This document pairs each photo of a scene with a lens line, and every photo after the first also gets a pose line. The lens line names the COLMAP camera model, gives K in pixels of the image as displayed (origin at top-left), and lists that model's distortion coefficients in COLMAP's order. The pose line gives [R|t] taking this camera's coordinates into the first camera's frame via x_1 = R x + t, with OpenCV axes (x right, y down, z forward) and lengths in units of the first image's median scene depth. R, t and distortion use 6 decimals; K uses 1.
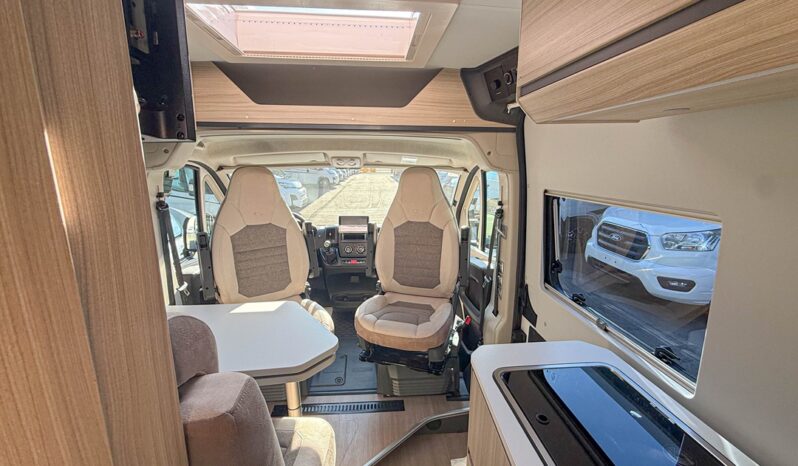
lens RADIAL K [[318.0, 0, 399.8], [0, 318.0, 228.9], [0, 0, 1]] dist [0.001209, -0.000224]
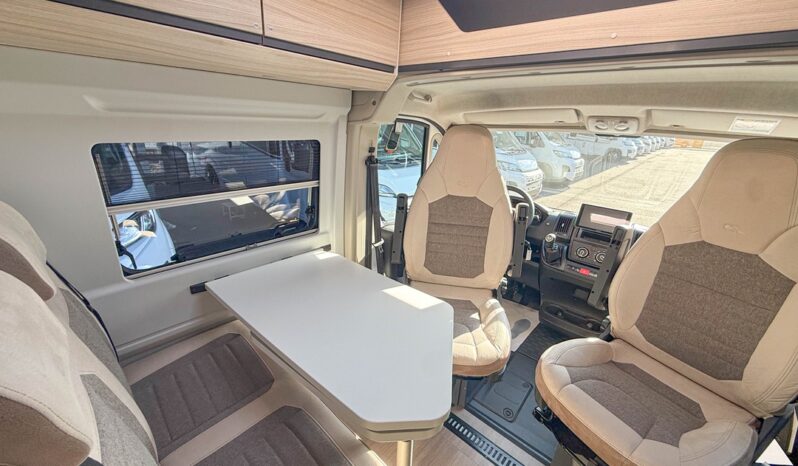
lens RADIAL K [[318.0, 0, 399.3], [0, 318.0, 232.6], [0, 0, 1]] dist [0.001209, -0.000224]
pose [[0.683926, 0.264875, -0.679770, 0.037190], [-0.186807, 0.964282, 0.187788, -0.043603], [0.705230, -0.001447, 0.708977, 0.258564]]
